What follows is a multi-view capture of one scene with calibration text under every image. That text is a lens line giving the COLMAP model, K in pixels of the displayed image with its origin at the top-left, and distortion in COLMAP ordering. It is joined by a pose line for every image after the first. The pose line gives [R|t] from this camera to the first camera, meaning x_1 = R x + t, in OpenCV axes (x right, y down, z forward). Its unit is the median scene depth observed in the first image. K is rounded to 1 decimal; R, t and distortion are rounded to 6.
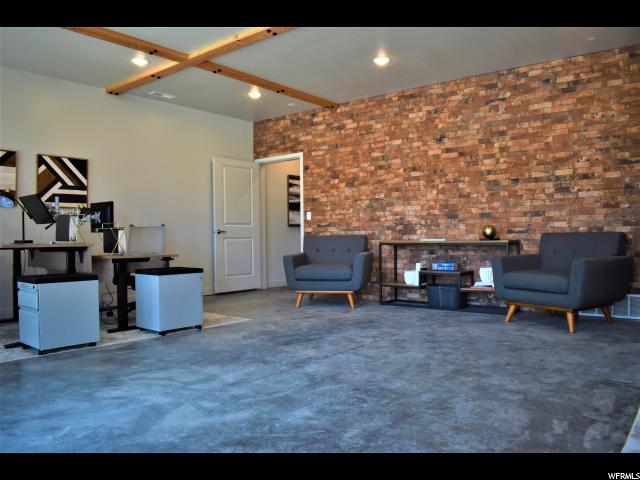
lens RADIAL K [[492.7, 0, 320.0], [0, 492.7, 240.0], [0, 0, 1]] dist [-0.079367, 0.000178]
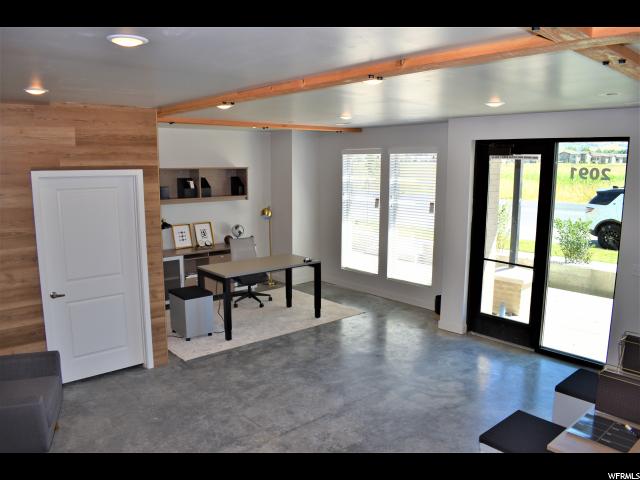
lens RADIAL K [[492.7, 0, 320.0], [0, 492.7, 240.0], [0, 0, 1]] dist [-0.079367, 0.000178]
pose [[-0.985167, -0.019374, 0.170502, -0.196978], [0.007963, 0.987375, 0.158203, -0.431980], [-0.171414, 0.157214, -0.972574, 2.329839]]
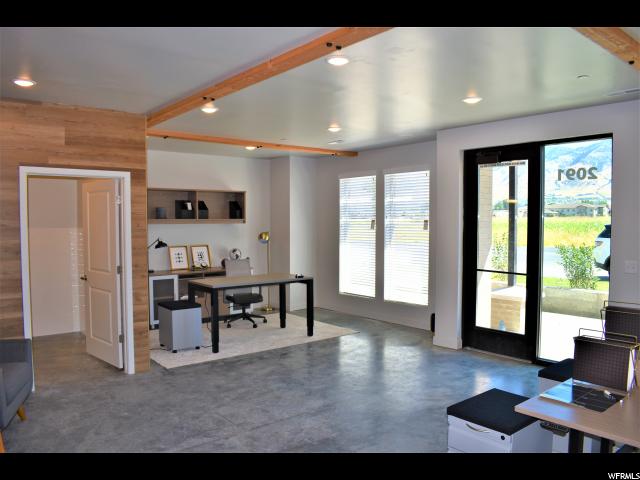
lens RADIAL K [[492.7, 0, 320.0], [0, 492.7, 240.0], [0, 0, 1]] dist [-0.079367, 0.000178]
pose [[-0.978531, 0.002111, 0.206090, -0.304341], [0.011416, 0.998968, 0.043971, -0.252616], [-0.205785, 0.045380, -0.977545, 2.315892]]
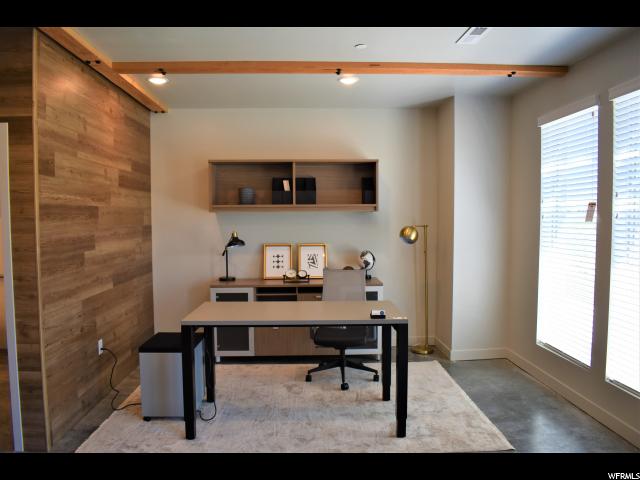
lens RADIAL K [[499.1, 0, 320.0], [0, 499.1, 240.0], [0, 0, 1]] dist [-0.086148, -0.000283]
pose [[-0.663088, -0.025086, 0.748121, -0.490497], [0.016475, 0.998707, 0.048091, -0.216533], [-0.748360, 0.044214, -0.661818, 1.047186]]
